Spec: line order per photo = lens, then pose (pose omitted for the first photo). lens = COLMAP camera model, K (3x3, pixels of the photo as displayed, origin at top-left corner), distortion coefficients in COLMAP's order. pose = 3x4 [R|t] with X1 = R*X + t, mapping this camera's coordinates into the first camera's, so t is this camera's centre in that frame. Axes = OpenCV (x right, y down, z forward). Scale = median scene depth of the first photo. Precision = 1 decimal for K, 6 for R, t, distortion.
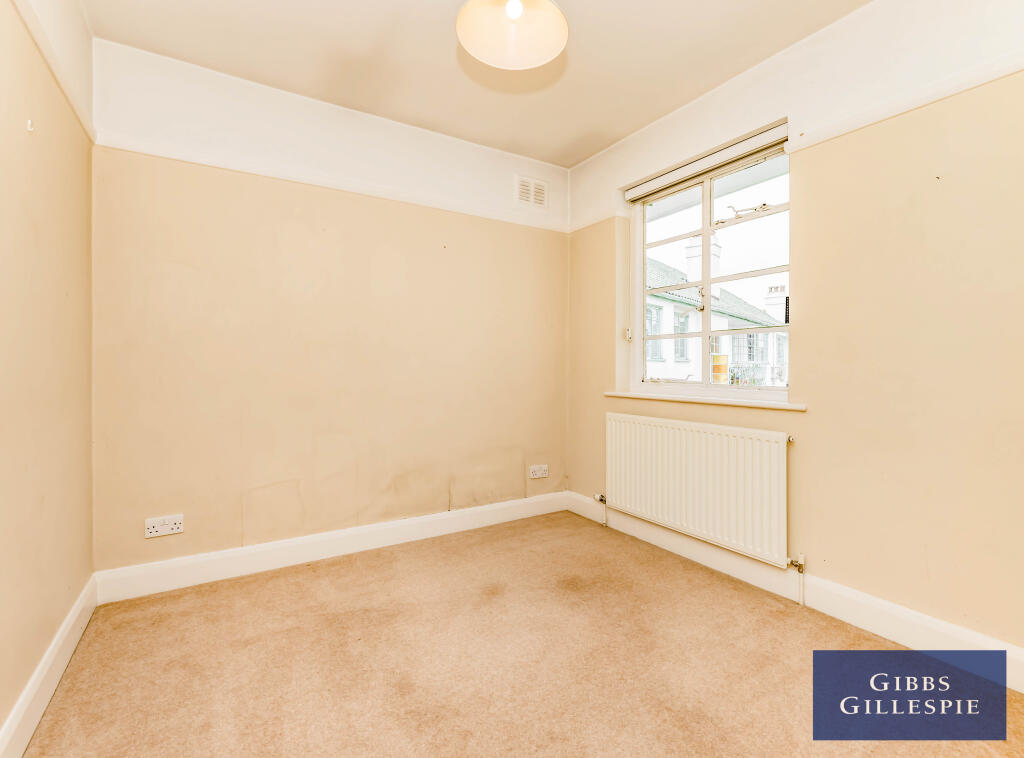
lens RADIAL K [[481.2, 0, 509.1], [0, 481.2, 371.5], [0, 0, 1]] dist [-0.000195, 0.000058]
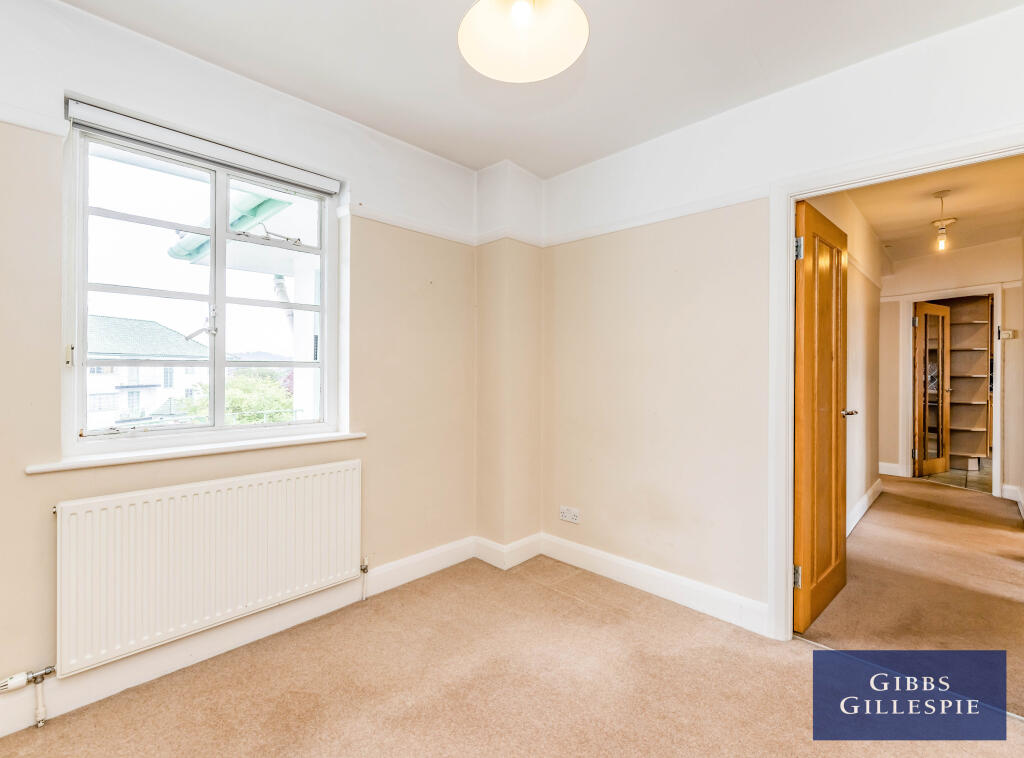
lens RADIAL K [[481.2, 0, 509.1], [0, 481.2, 371.5], [0, 0, 1]] dist [-0.000195, 0.000058]
pose [[-0.275103, -0.003556, 0.961408, -0.460746], [-0.001473, 0.999994, 0.003278, -0.063470], [-0.961414, -0.000514, -0.275107, 0.705091]]
